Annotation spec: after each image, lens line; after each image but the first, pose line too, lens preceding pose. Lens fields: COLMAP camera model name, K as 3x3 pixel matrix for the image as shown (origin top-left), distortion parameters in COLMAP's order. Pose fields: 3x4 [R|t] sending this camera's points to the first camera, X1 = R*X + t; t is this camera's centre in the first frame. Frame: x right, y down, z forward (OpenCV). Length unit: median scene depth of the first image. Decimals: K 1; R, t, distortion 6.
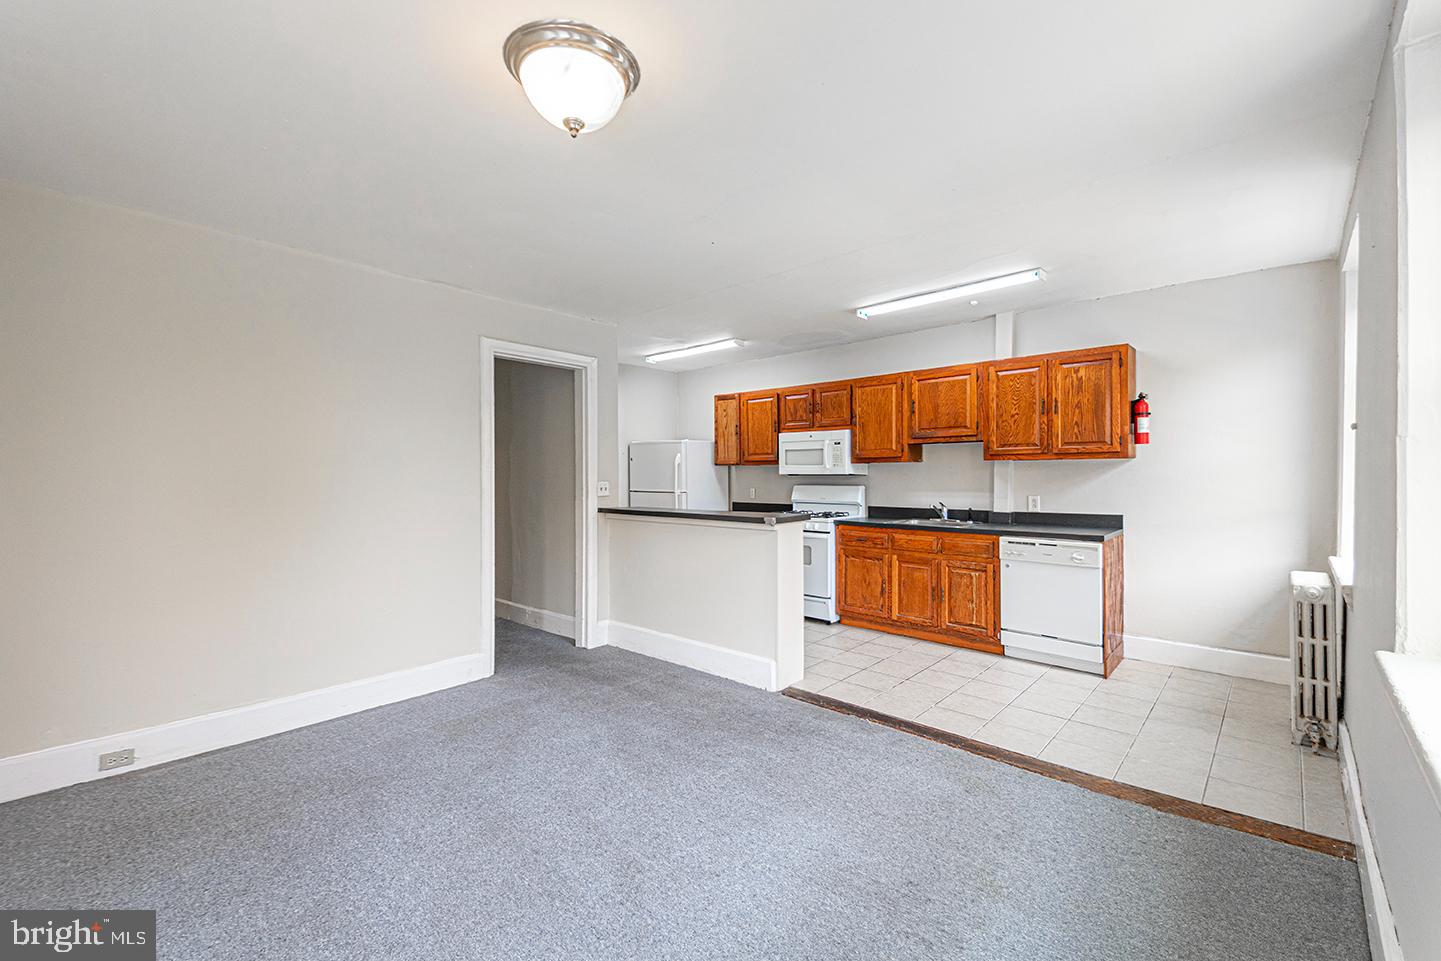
lens RADIAL K [[608.5, 0, 671.7], [0, 608.5, 477.2], [0, 0, 1]] dist [0.026759, 0.000098]
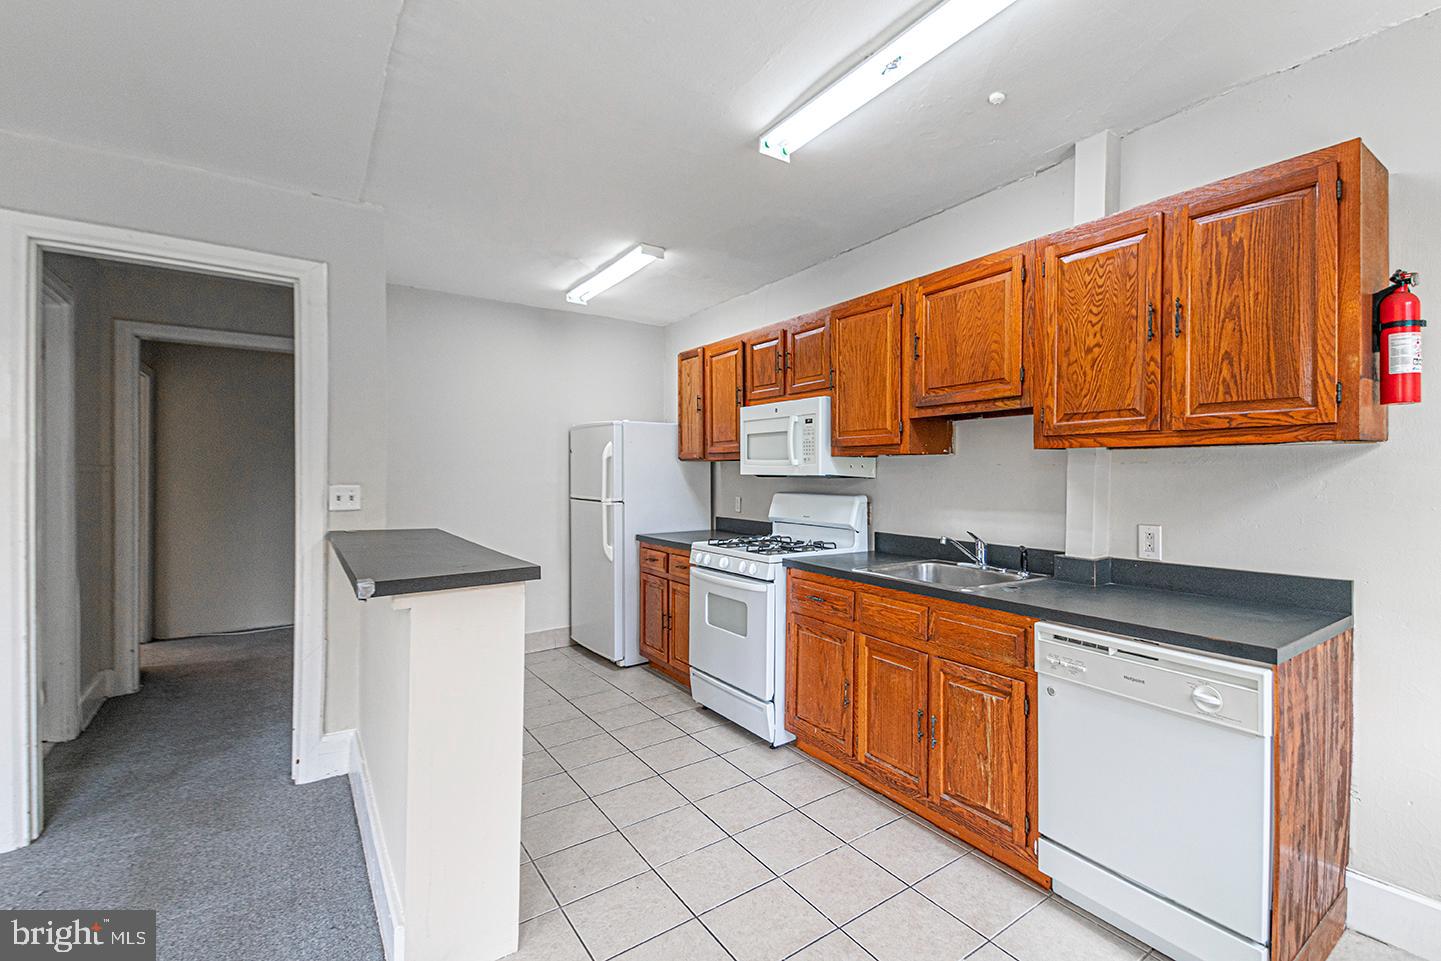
lens RADIAL K [[644.6, 0, 772.7], [0, 644.6, 478.8], [0, 0, 1]] dist [0.053548, -0.030119]
pose [[0.989507, 0.009545, -0.144169, 0.373536], [-0.009376, 0.999954, 0.001849, -0.003265], [0.144180, -0.000478, 0.989551, 0.462592]]
